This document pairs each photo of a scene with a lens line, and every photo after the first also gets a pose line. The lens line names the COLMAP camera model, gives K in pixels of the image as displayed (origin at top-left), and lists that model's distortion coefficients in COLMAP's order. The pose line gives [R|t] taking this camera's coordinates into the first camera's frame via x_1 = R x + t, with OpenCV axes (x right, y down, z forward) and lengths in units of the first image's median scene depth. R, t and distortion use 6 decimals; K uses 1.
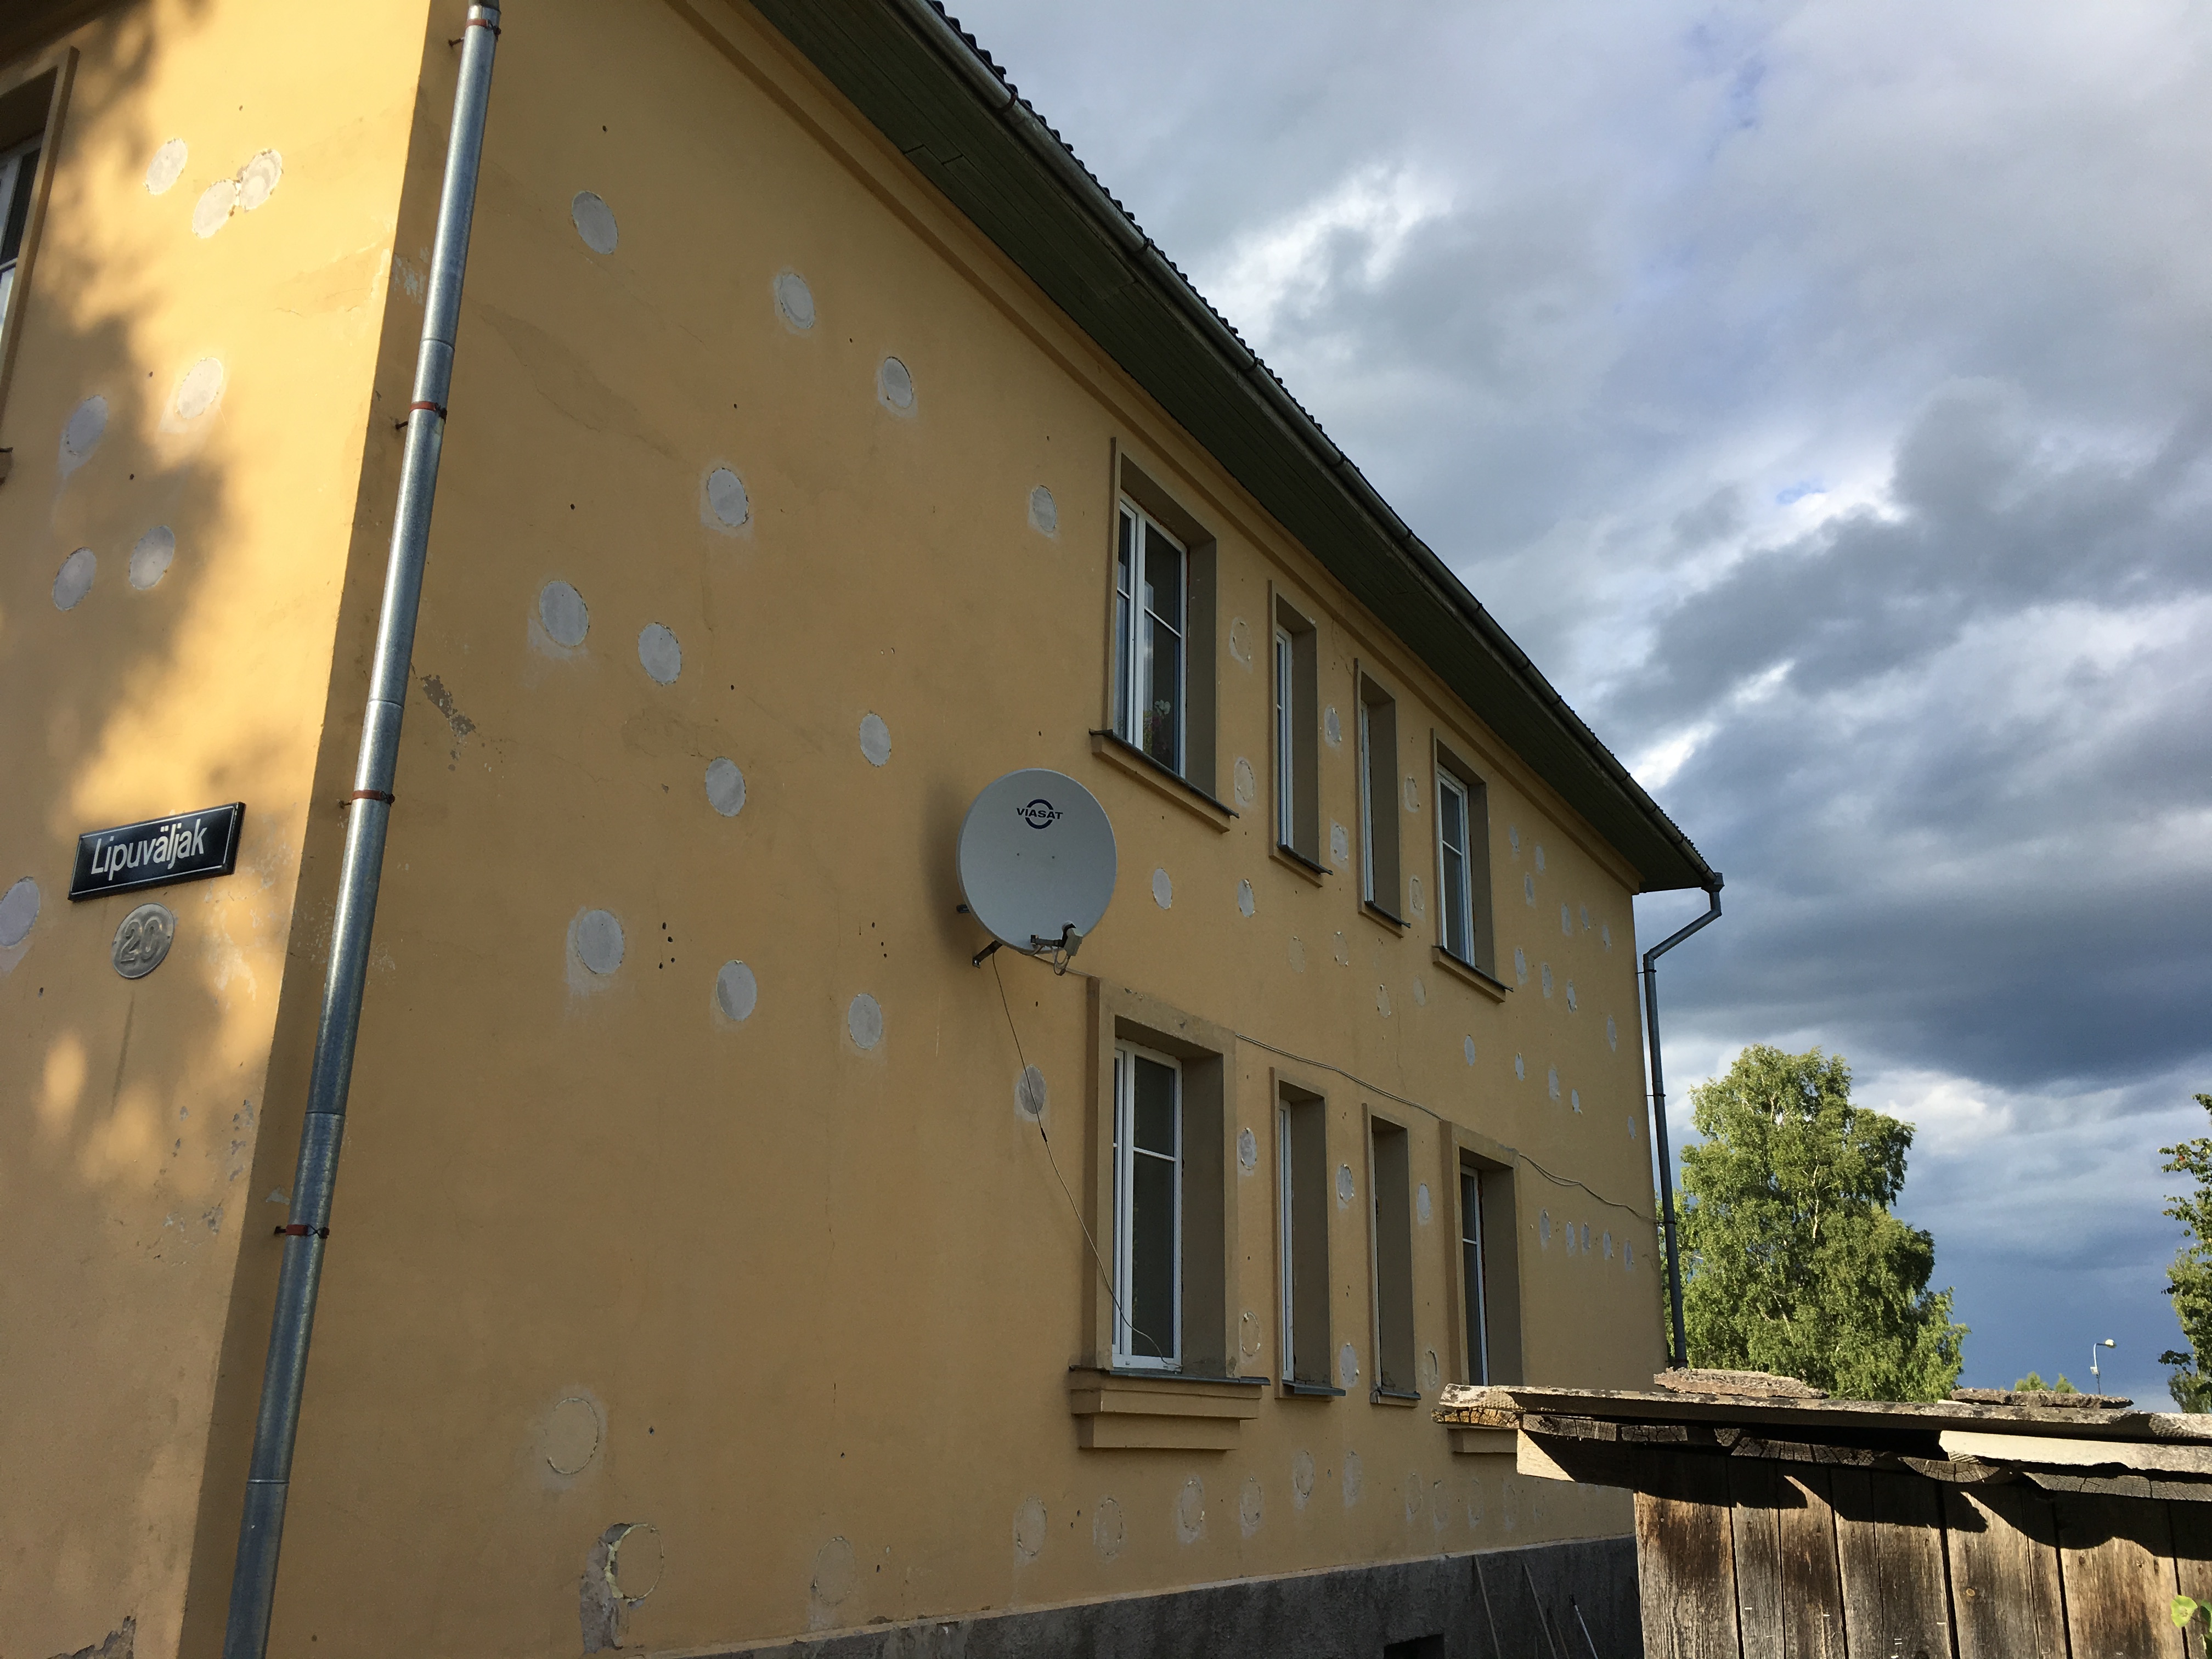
lens RADIAL K [[1914.0, 0, 1106.0], [0, 1914.0, 829.5], [0, 0, 1]] dist [0.064489, -0.043095]
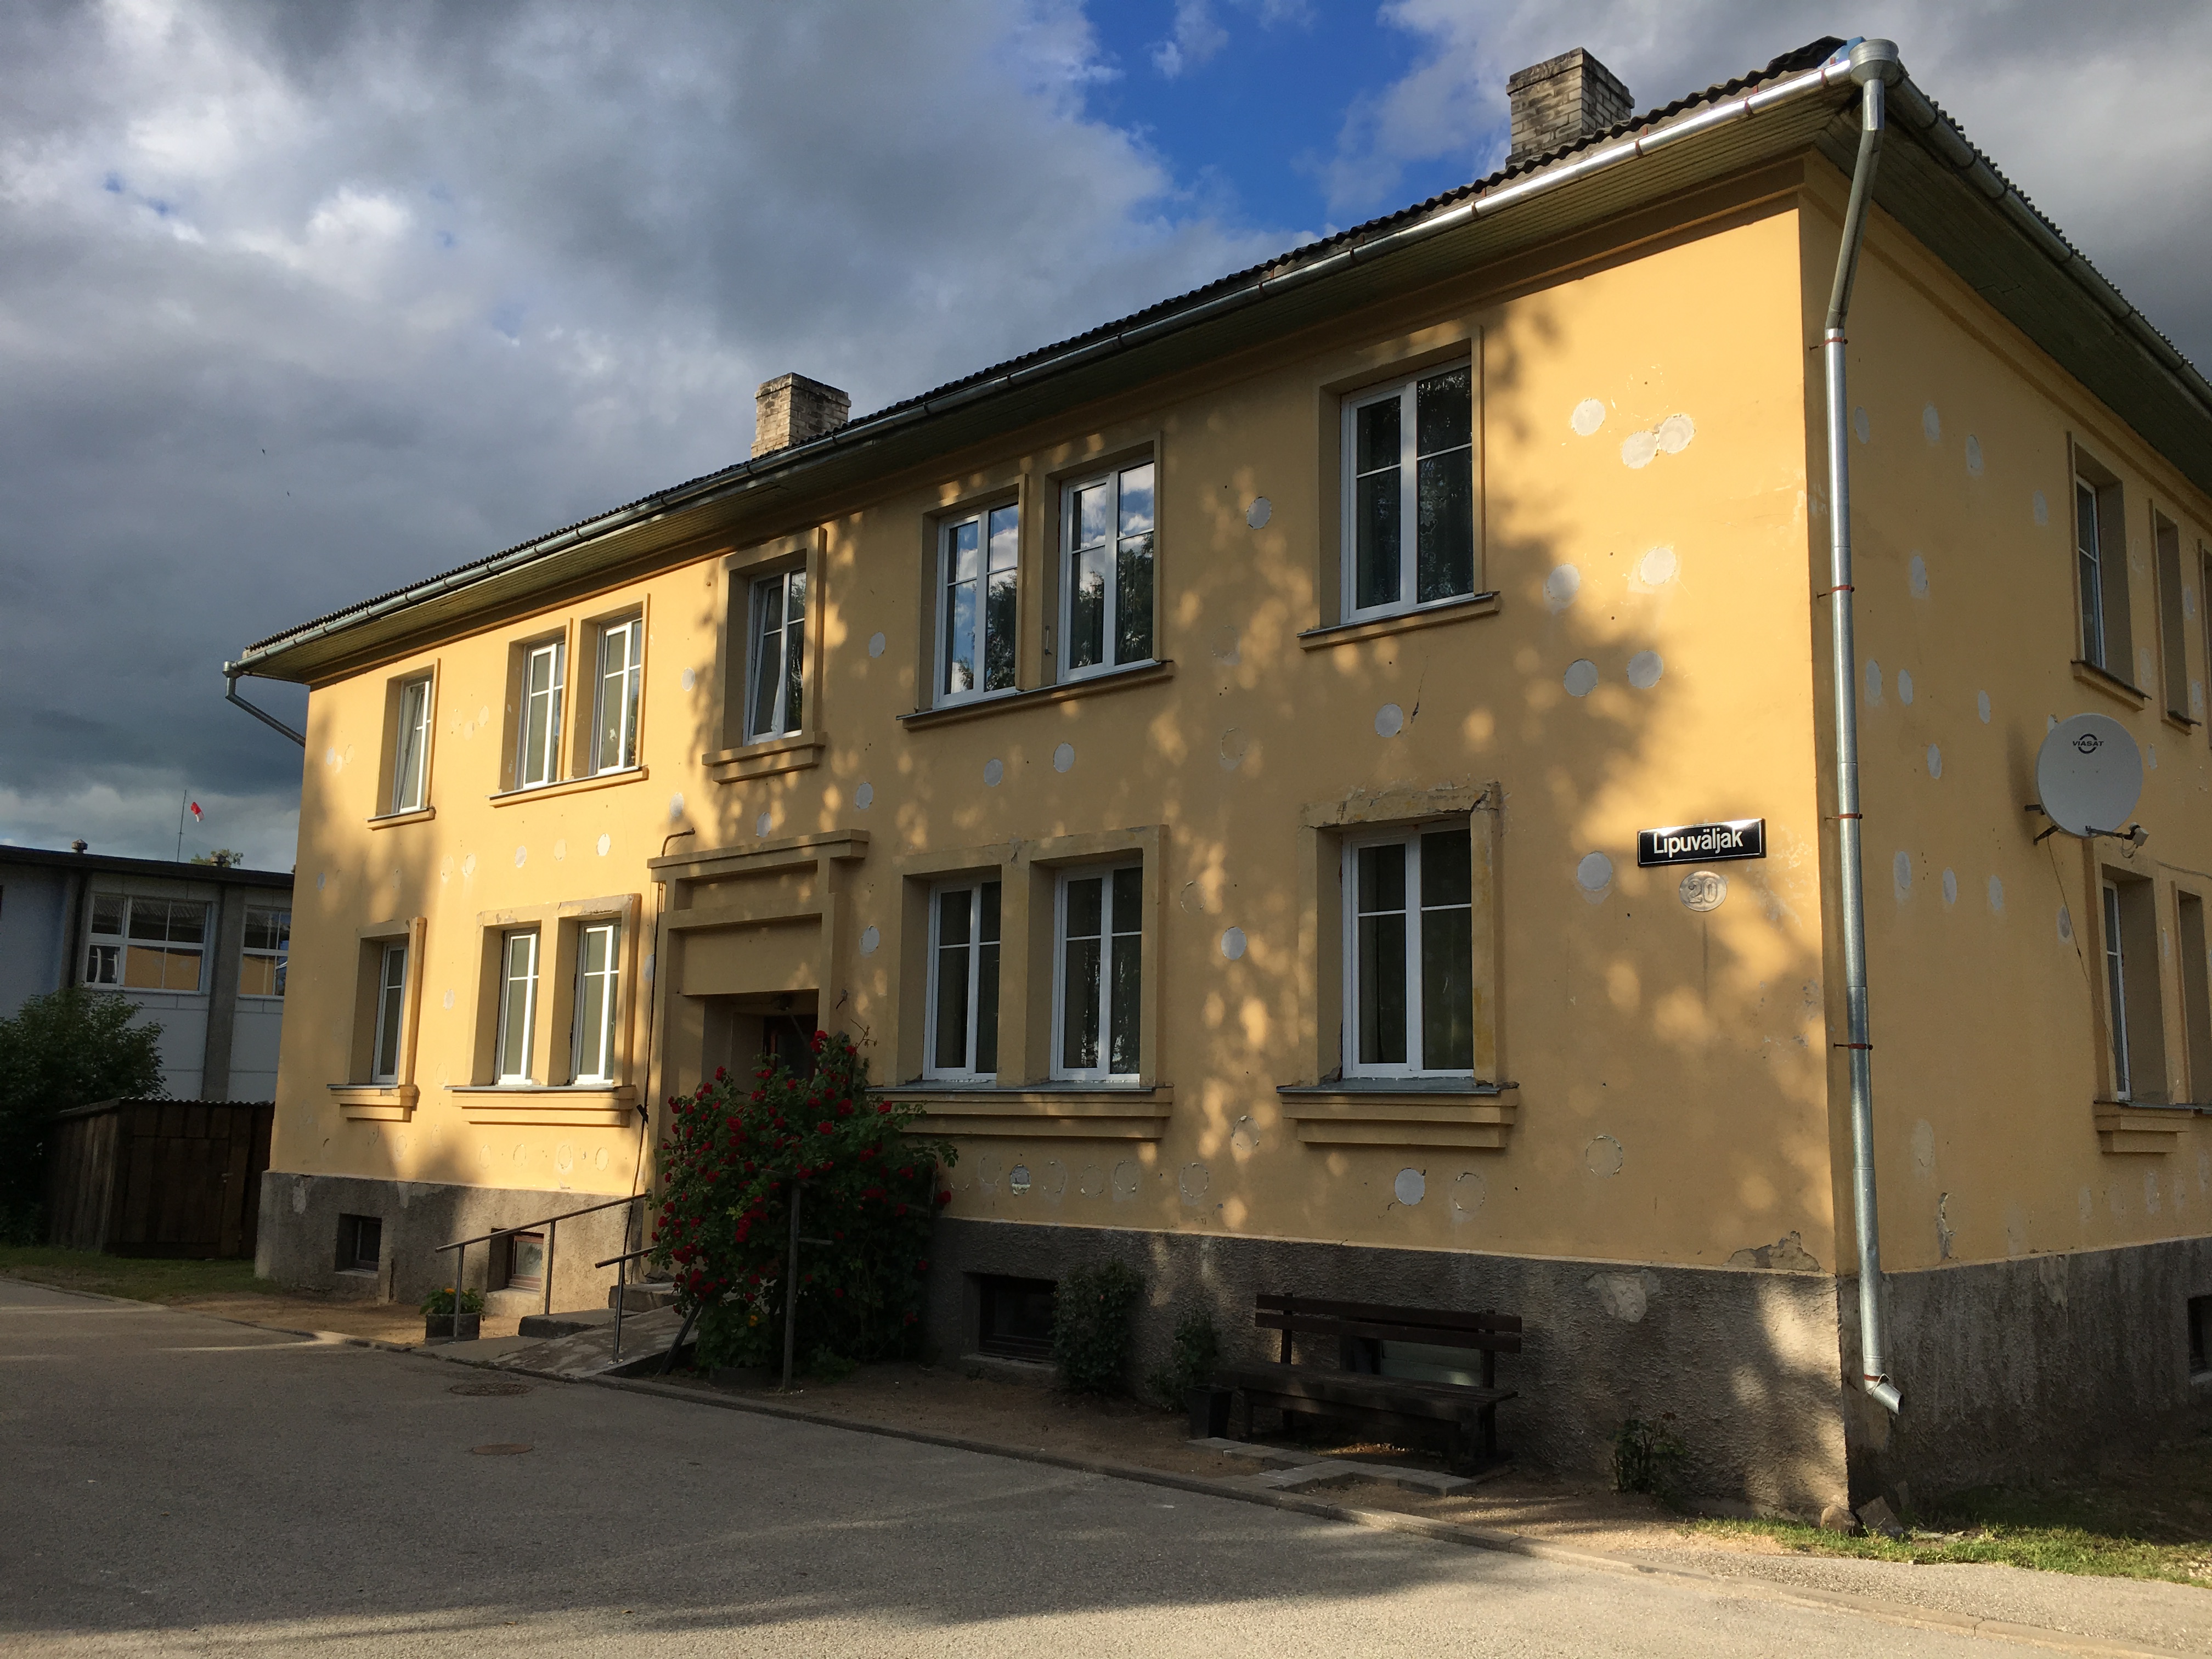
lens RADIAL K [[1914.0, 0, 1106.0], [0, 1914.0, 829.5], [0, 0, 1]] dist [0.064489, -0.043095]
pose [[0.971757, -0.035832, -0.233248, -0.406824], [0.071482, 0.986664, 0.146238, -0.207445], [0.224897, -0.158780, 0.961359, -0.602531]]
